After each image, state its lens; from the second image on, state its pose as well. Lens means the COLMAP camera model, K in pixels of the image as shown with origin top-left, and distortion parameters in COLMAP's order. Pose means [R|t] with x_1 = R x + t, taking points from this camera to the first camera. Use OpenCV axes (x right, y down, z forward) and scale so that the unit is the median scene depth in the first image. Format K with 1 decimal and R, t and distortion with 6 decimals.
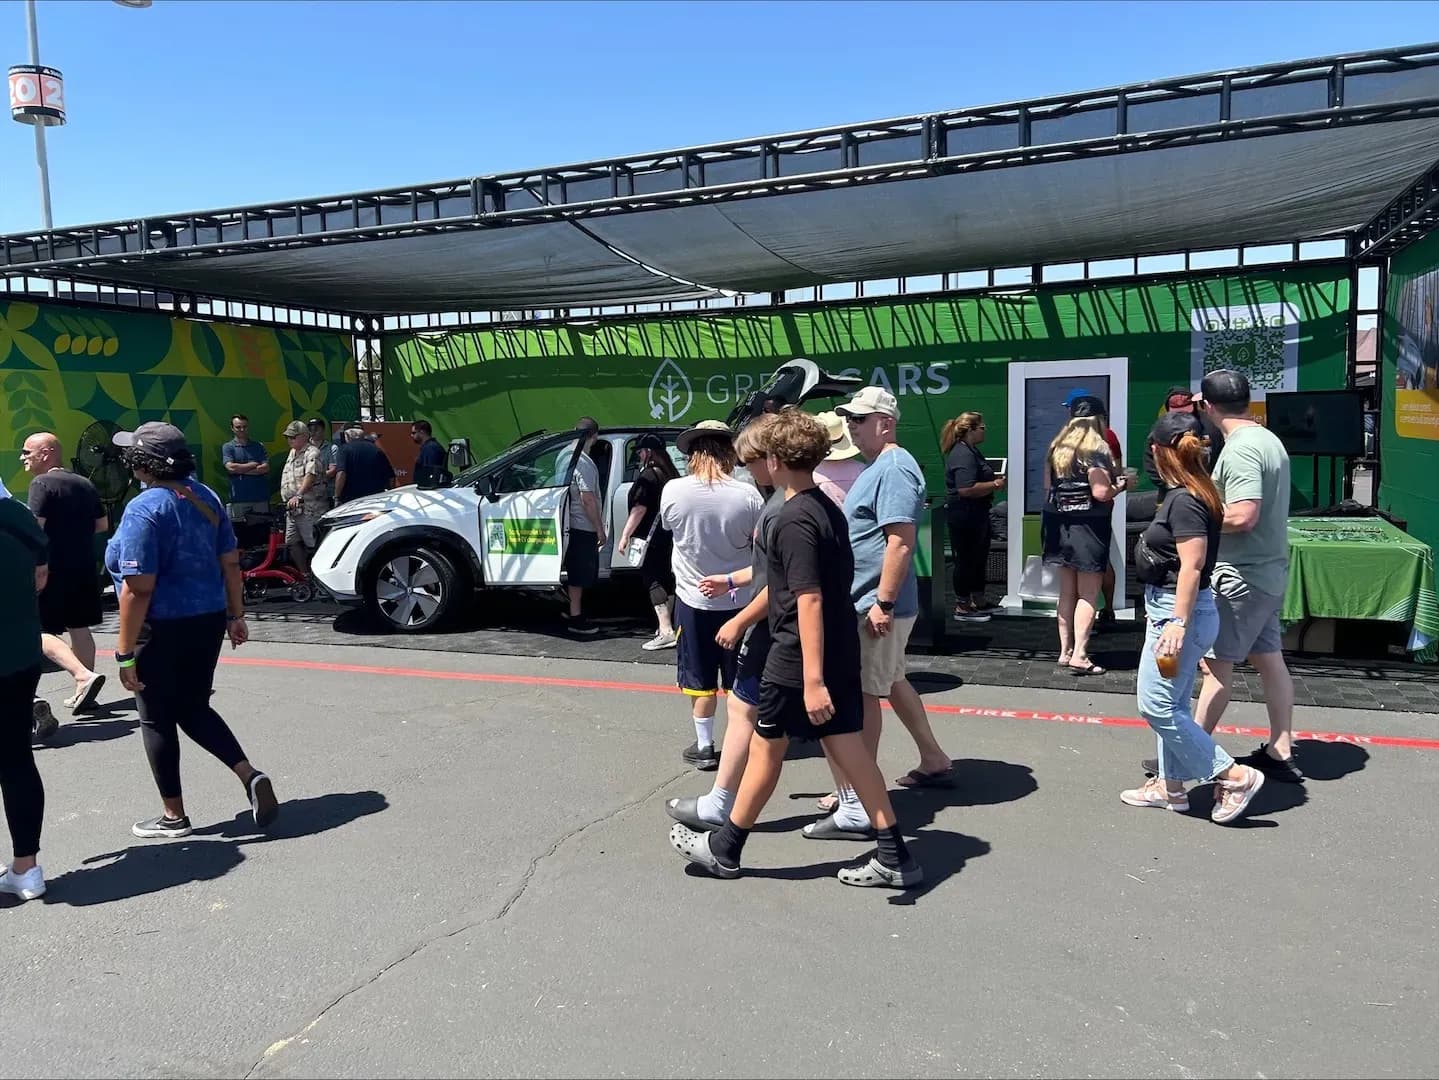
lens RADIAL K [[1111.8, 0, 719.5], [0, 1111.8, 540.0], [0, 0, 1]] dist [0.066874, -0.080857]
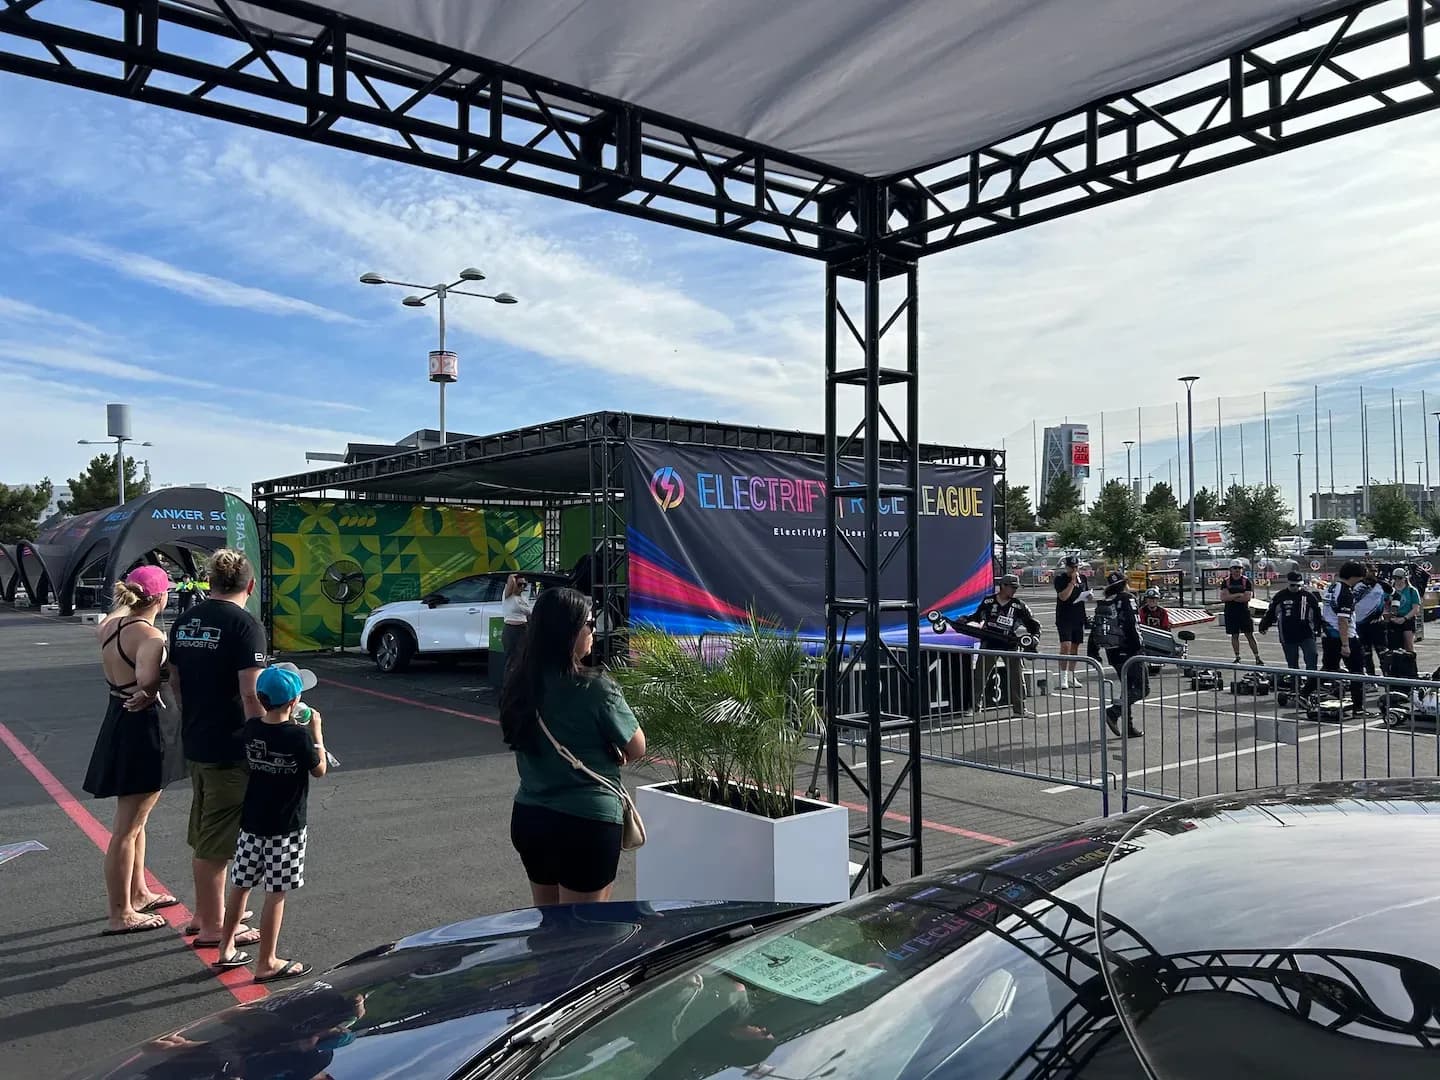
lens RADIAL K [[1112.6, 0, 720.0], [0, 1112.6, 540.0], [0, 0, 1]] dist [0.066874, -0.080857]
pose [[0.865070, 0.016253, -0.501388, 0.824797], [-0.072248, 0.993092, -0.092461, -0.006580], [0.496421, 0.116210, 0.860268, -0.301784]]
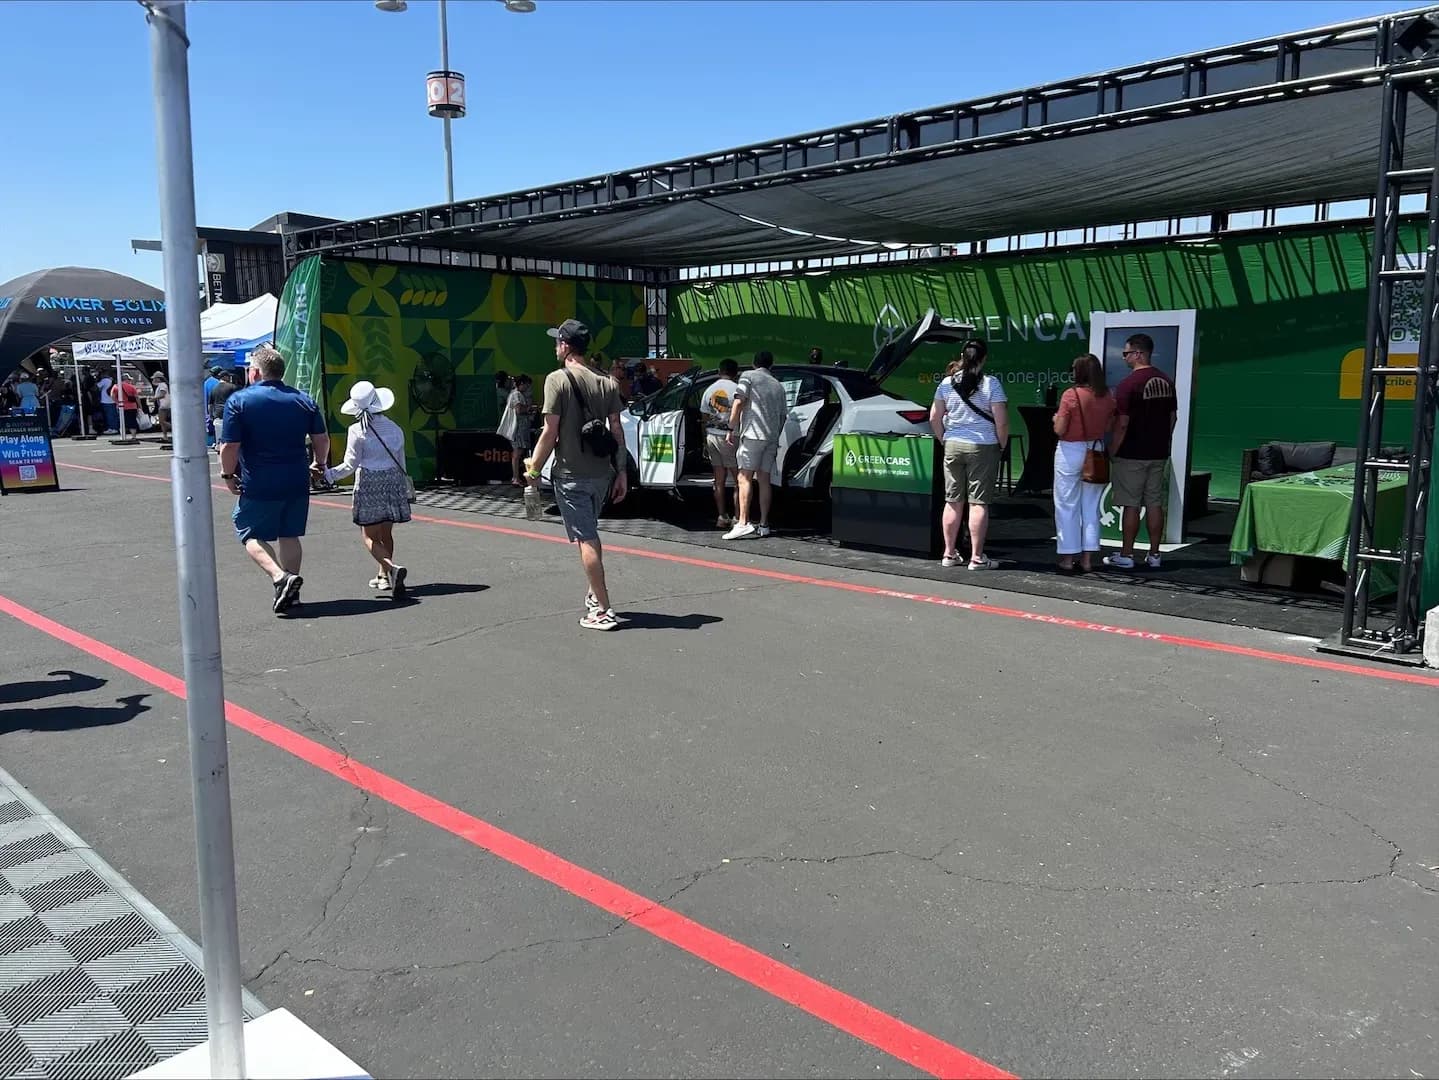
lens RADIAL K [[1153.5, 0, 717.7], [0, 1153.5, 573.9], [0, 0, 1]] dist [0.000813, 0.002410]
pose [[0.922378, 0.088100, -0.376107, 0.282851], [-0.059257, 0.994391, 0.087605, 0.014122], [0.381716, -0.058518, 0.922425, -0.152774]]
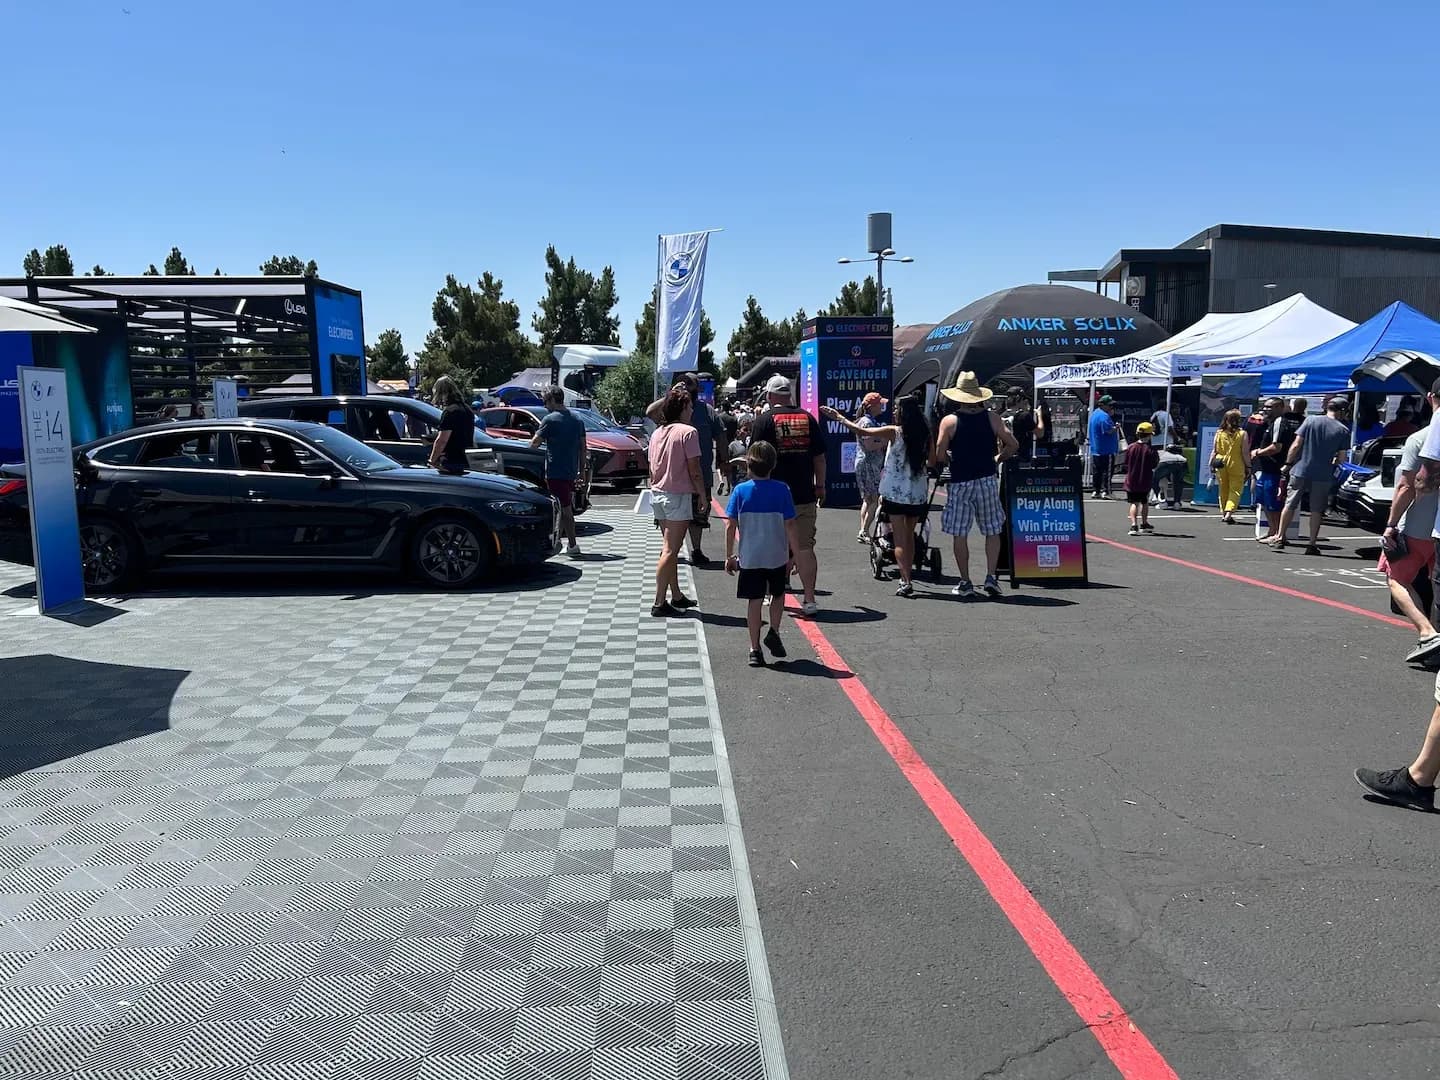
lens RADIAL K [[1154.3, 0, 718.2], [0, 1154.3, 574.0], [0, 0, 1]] dist [0.000813, 0.002410]
pose [[0.447267, 0.155157, -0.880839, -0.266644], [-0.102278, 0.987250, 0.121967, -0.003894], [0.888533, 0.035539, 0.457434, 0.139431]]
